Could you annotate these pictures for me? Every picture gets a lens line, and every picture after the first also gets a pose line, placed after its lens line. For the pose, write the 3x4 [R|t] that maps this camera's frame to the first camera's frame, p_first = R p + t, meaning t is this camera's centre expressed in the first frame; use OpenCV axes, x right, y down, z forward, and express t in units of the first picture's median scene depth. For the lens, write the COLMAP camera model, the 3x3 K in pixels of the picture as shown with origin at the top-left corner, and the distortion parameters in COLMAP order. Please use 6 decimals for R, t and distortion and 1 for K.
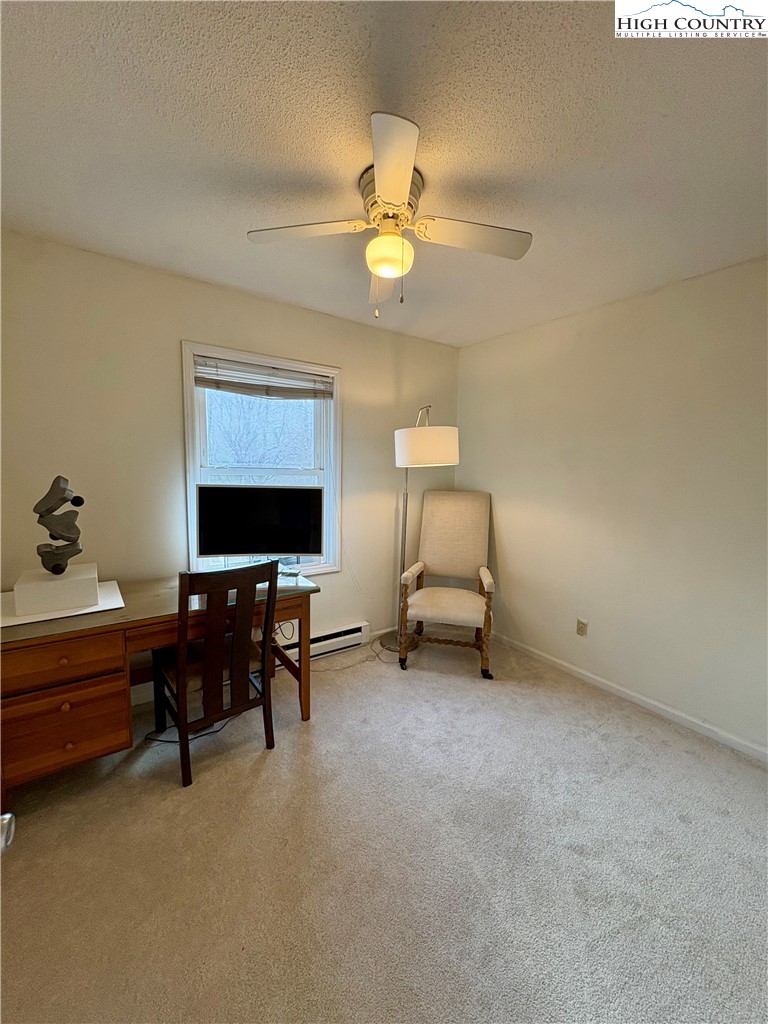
lens RADIAL K [[409.3, 0, 385.9], [0, 409.3, 512.3], [0, 0, 1]] dist [0.003177, -0.000748]
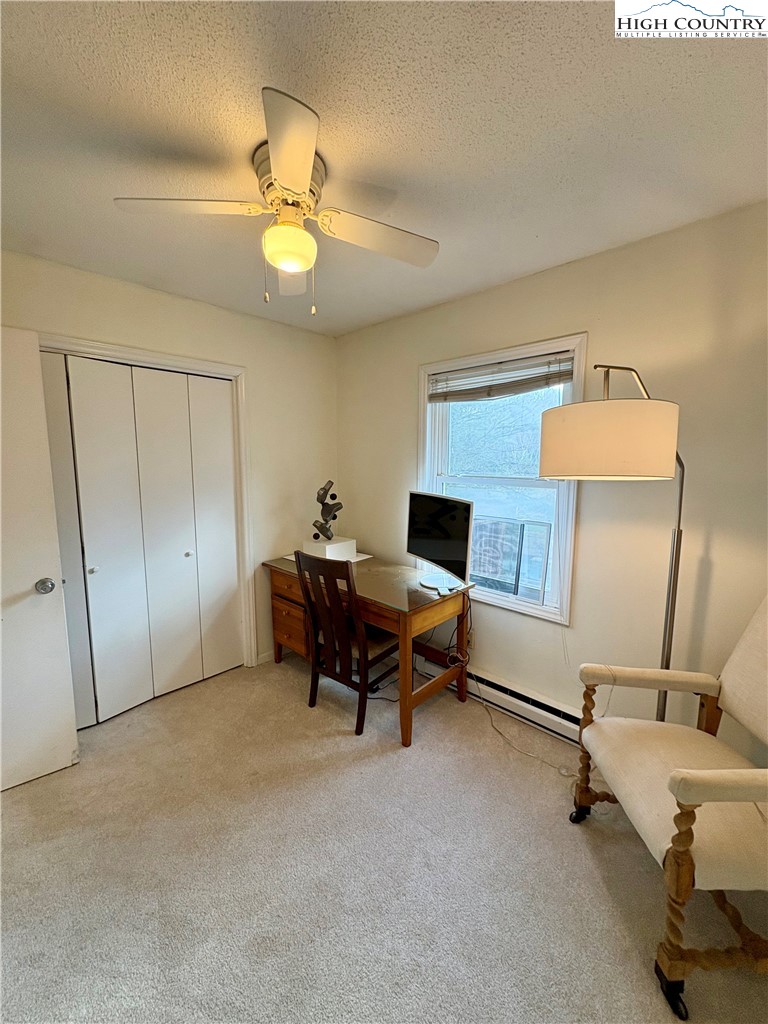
lens RADIAL K [[409.3, 0, 385.6], [0, 409.3, 511.5], [0, 0, 1]] dist [0.003177, -0.000748]
pose [[0.185374, 0.104134, -0.977135, 0.614118], [-0.107731, 0.990529, 0.085123, -0.093916], [0.976745, 0.089488, 0.194837, 0.672658]]
